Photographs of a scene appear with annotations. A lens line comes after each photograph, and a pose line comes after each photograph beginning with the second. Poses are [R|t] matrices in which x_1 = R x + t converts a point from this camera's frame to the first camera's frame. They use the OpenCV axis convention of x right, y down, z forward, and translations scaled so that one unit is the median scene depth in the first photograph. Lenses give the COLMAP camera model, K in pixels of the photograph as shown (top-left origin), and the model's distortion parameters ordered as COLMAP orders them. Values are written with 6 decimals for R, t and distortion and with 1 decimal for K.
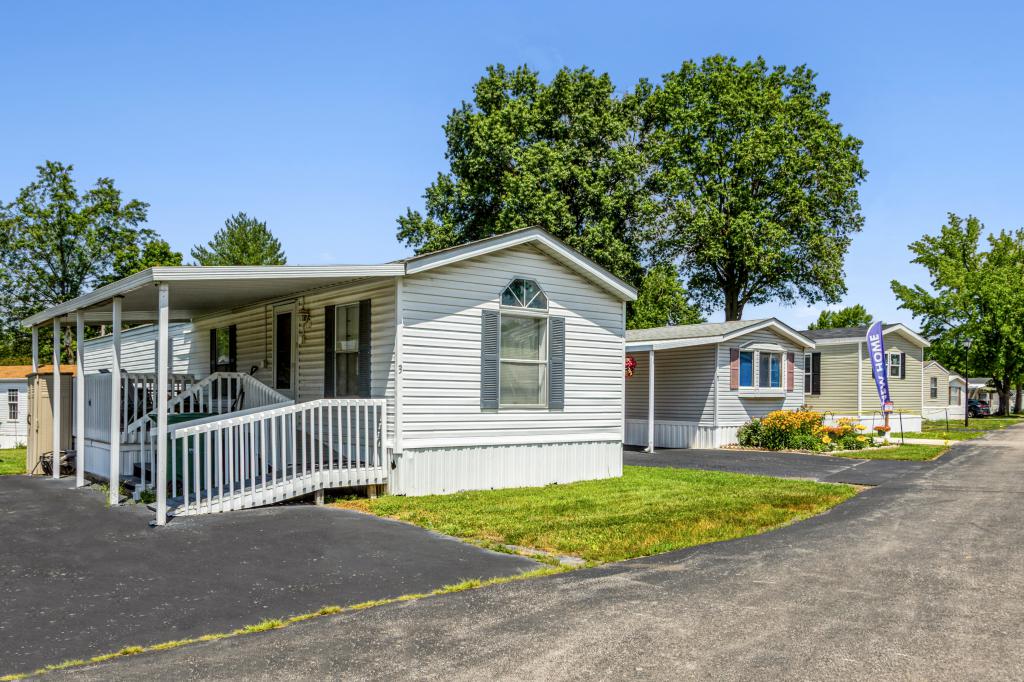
lens RADIAL K [[1071.6, 0, 512.0], [0, 1071.6, 341.0], [0, 0, 1]] dist [0.005154, -0.018123]
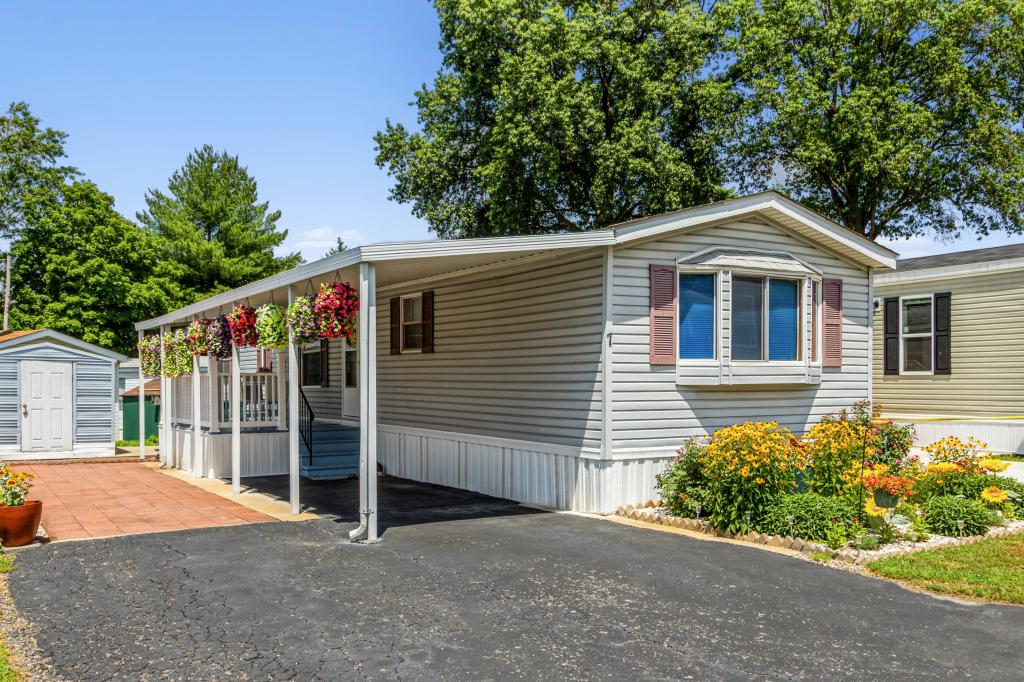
lens RADIAL K [[1071.6, 0, 512.0], [0, 1071.6, 341.0], [0, 0, 1]] dist [0.005154, -0.018123]
pose [[0.983178, -0.014490, -0.182073, 0.121882], [0.017882, 0.999696, 0.016998, 0.014899], [0.181771, -0.019968, 0.983138, 0.320450]]
